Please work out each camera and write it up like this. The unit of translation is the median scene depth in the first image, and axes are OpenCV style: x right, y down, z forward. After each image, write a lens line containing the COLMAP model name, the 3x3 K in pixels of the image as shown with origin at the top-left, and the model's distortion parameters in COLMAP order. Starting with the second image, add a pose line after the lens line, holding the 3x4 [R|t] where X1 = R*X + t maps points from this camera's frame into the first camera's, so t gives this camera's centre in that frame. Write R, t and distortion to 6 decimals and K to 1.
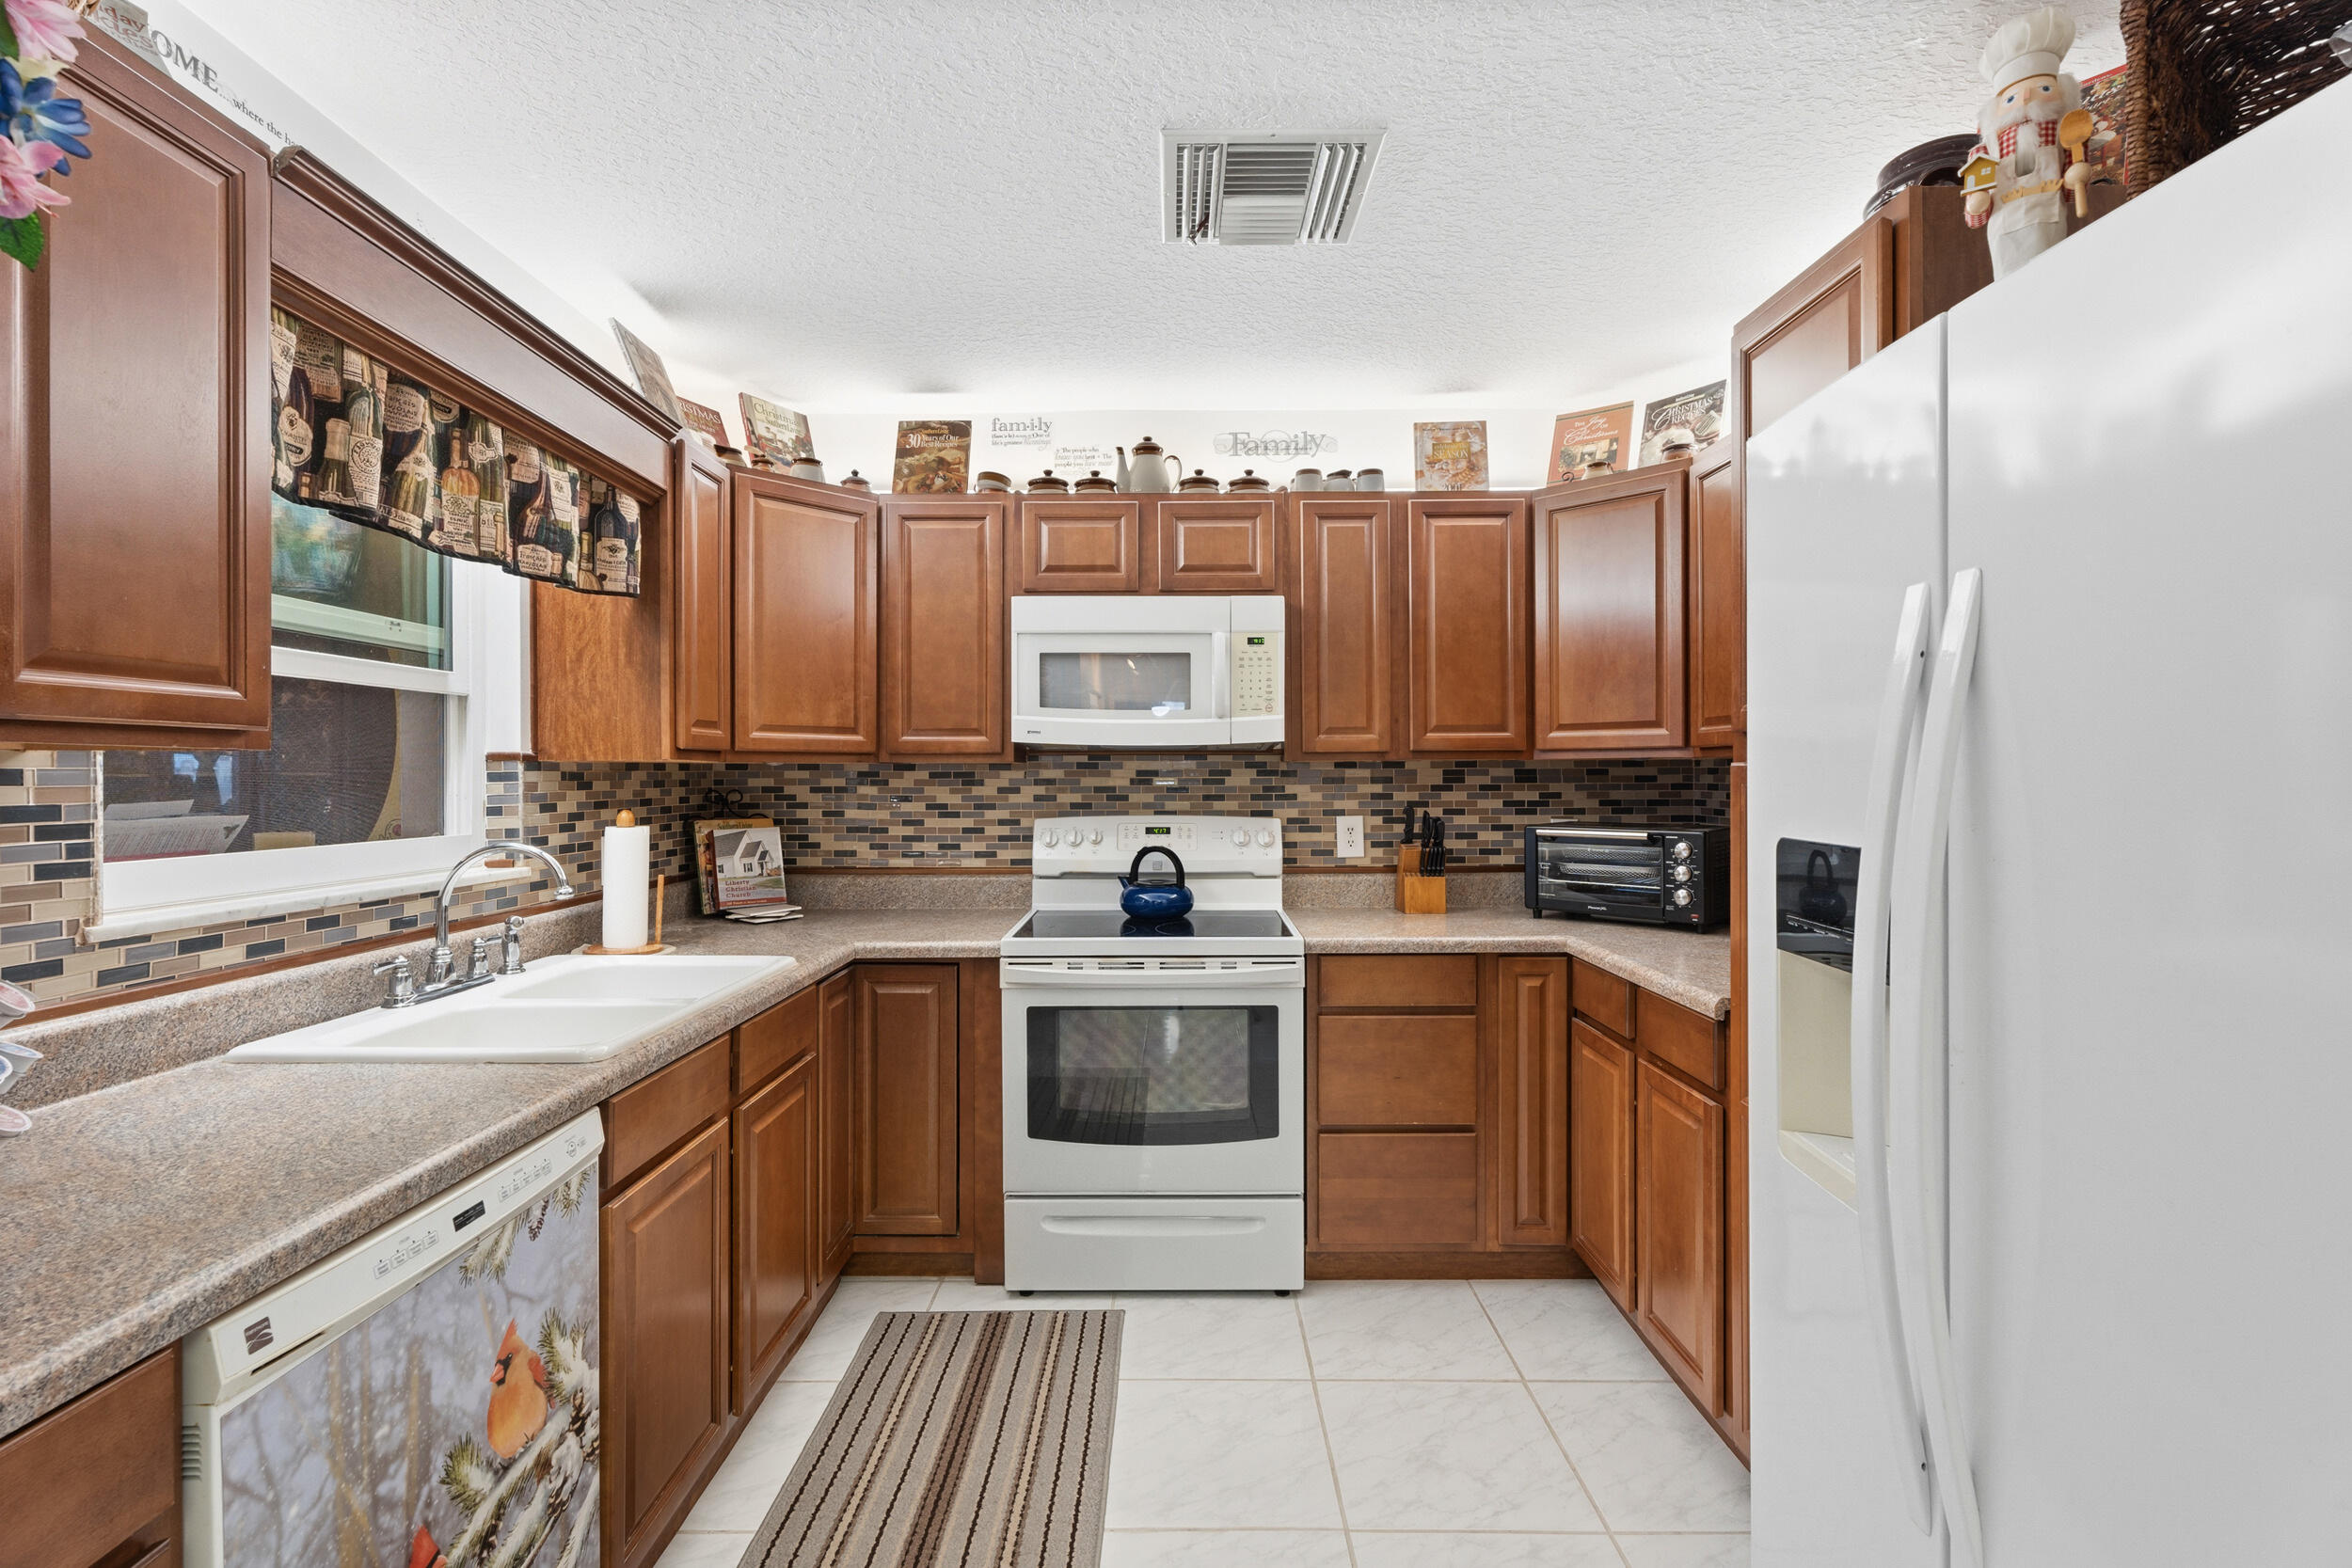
lens RADIAL K [[1074.7, 0, 1174.7], [0, 1074.7, 779.6], [0, 0, 1]] dist [0.001612, 0.000075]
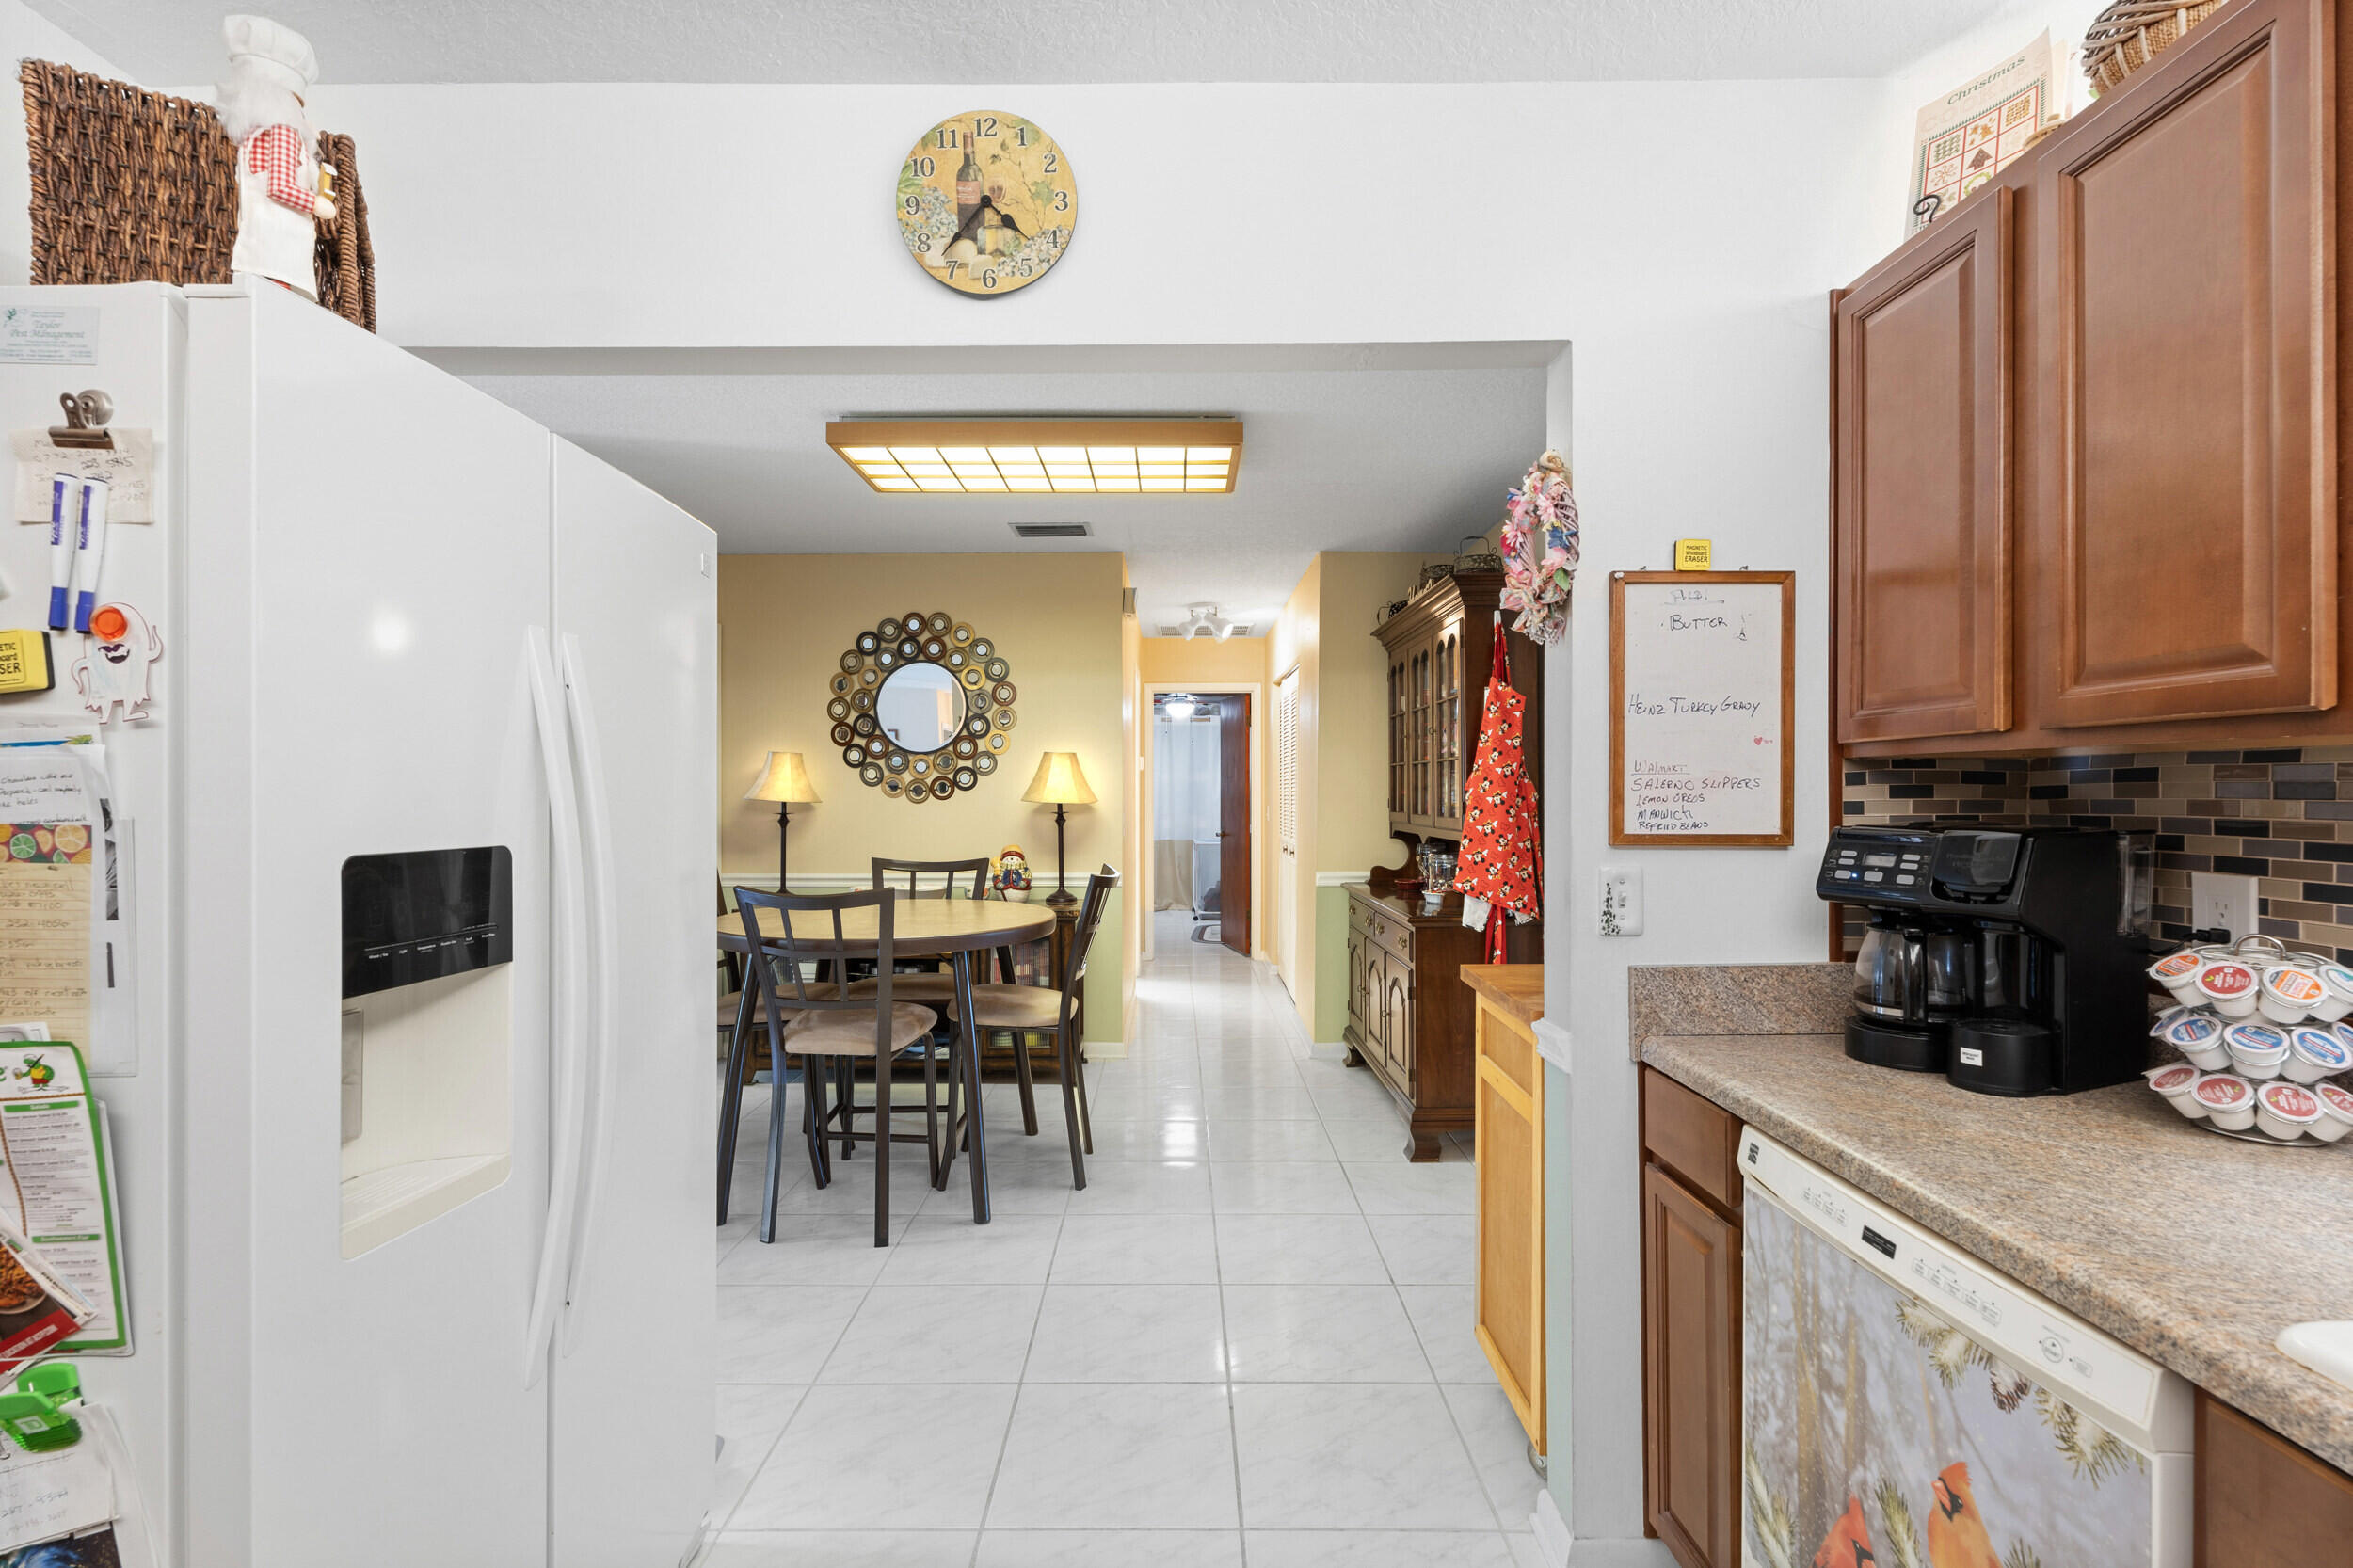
lens RADIAL K [[1075.3, 0, 1176.7], [0, 1075.3, 790.1], [0, 0, 1]] dist [0.001612, 0.000075]
pose [[-0.999985, 0.003741, 0.003920, -0.048945], [0.003743, 0.999993, 0.000411, 0.008466], [-0.003918, 0.000426, -0.999992, 1.963900]]
